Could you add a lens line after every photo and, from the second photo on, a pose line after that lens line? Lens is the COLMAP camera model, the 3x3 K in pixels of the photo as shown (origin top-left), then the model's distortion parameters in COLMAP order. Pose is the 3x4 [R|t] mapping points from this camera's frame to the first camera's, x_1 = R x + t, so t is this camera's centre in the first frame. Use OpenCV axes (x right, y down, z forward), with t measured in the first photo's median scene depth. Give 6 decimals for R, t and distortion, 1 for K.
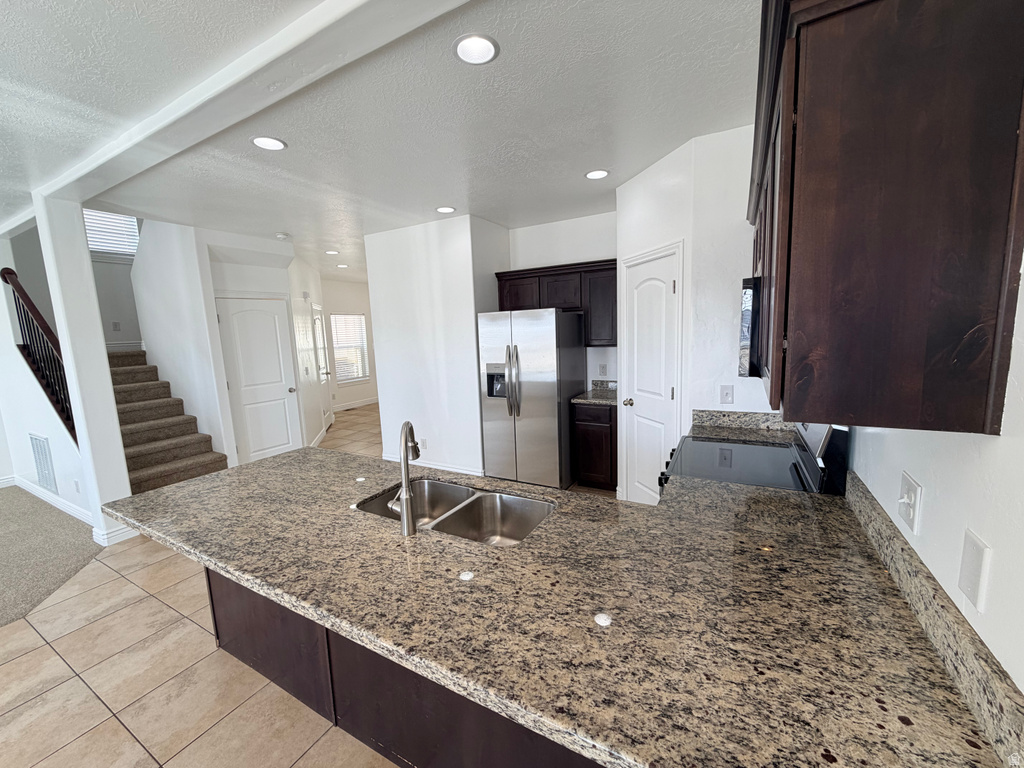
lens RADIAL K [[407.6, 0, 508.7], [0, 407.6, 385.7], [0, 0, 1]] dist [-0.000803, 0.000136]
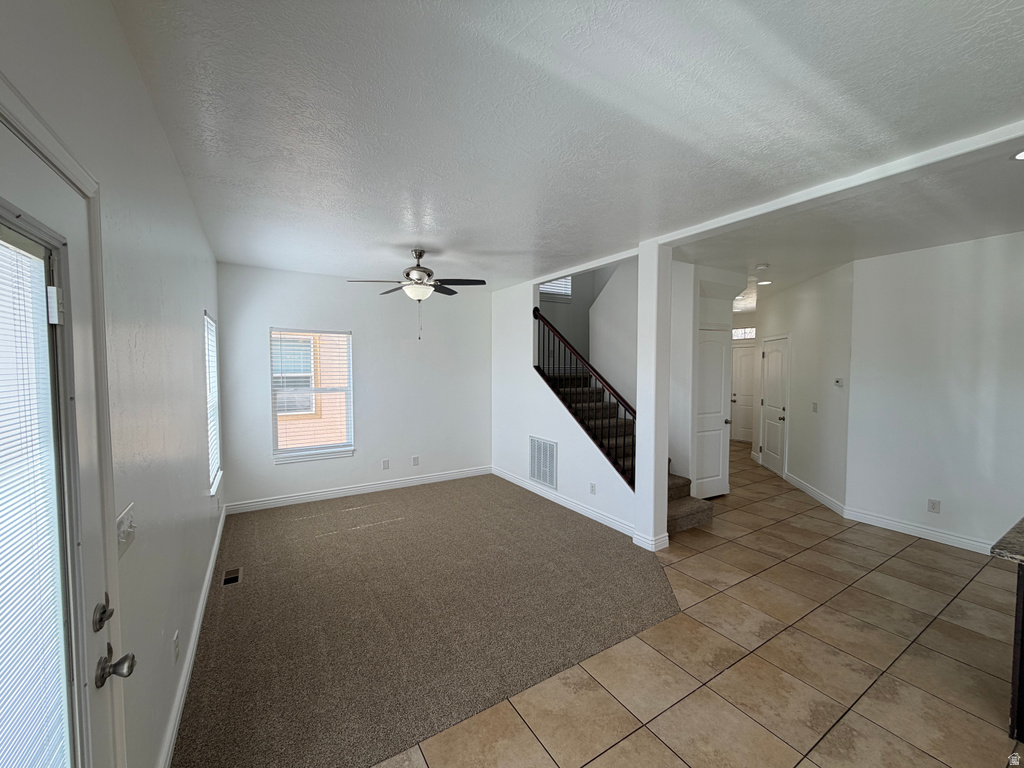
lens RADIAL K [[407.6, 0, 508.6], [0, 407.6, 385.5], [0, 0, 1]] dist [-0.000803, 0.000136]
pose [[0.872602, 0.061600, -0.484532, -0.974750], [-0.100683, 0.993396, -0.055027, 0.058567], [0.477942, 0.096801, 0.873041, -0.222965]]
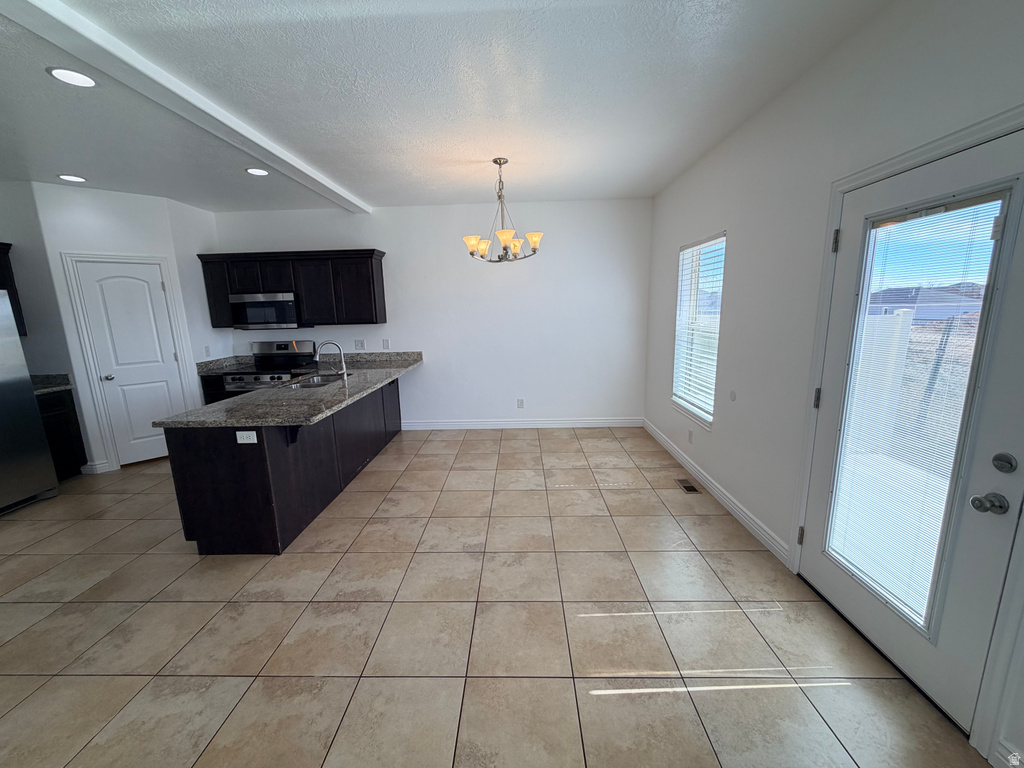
lens RADIAL K [[407.6, 0, 508.0], [0, 407.6, 384.7], [0, 0, 1]] dist [-0.000803, 0.000136]
pose [[-0.460993, -0.114909, 0.879933, -1.598573], [0.163602, 0.963579, 0.211542, -0.000519], [-0.872193, 0.241478, -0.425404, 0.624062]]
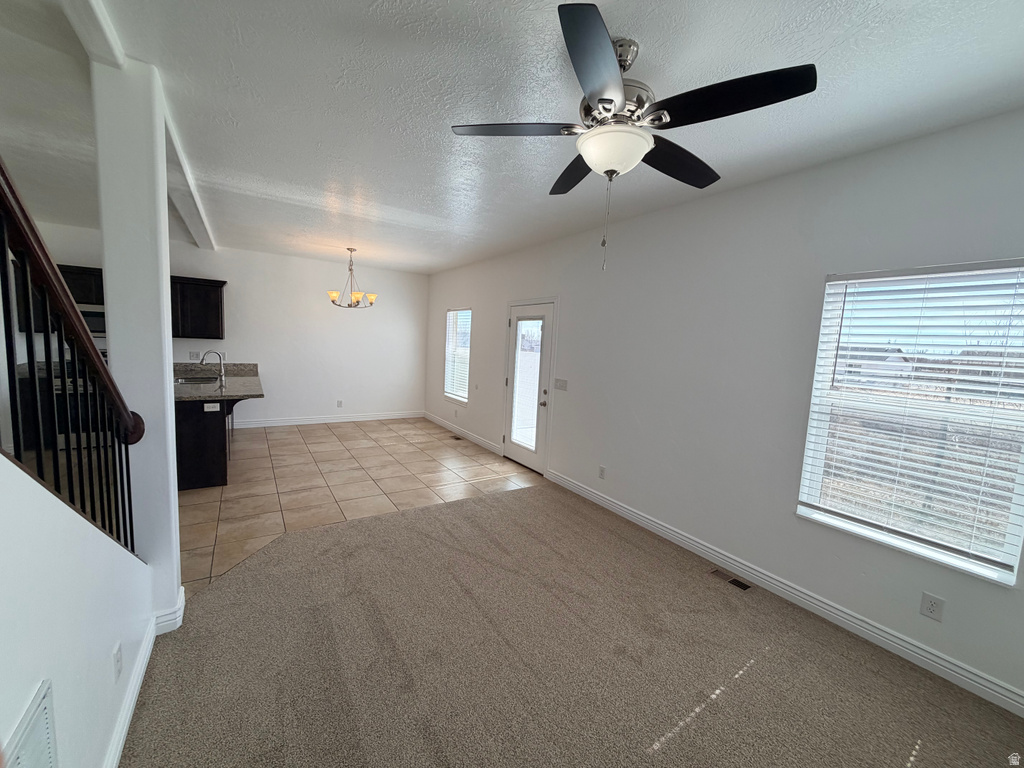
lens RADIAL K [[407.6, 0, 508.6], [0, 407.6, 384.6], [0, 0, 1]] dist [-0.000803, 0.000136]
pose [[-0.883650, -0.056465, 0.464730, -2.125504], [0.046883, 0.977036, 0.207854, -0.116910], [-0.465795, 0.205458, -0.860710, 1.500369]]
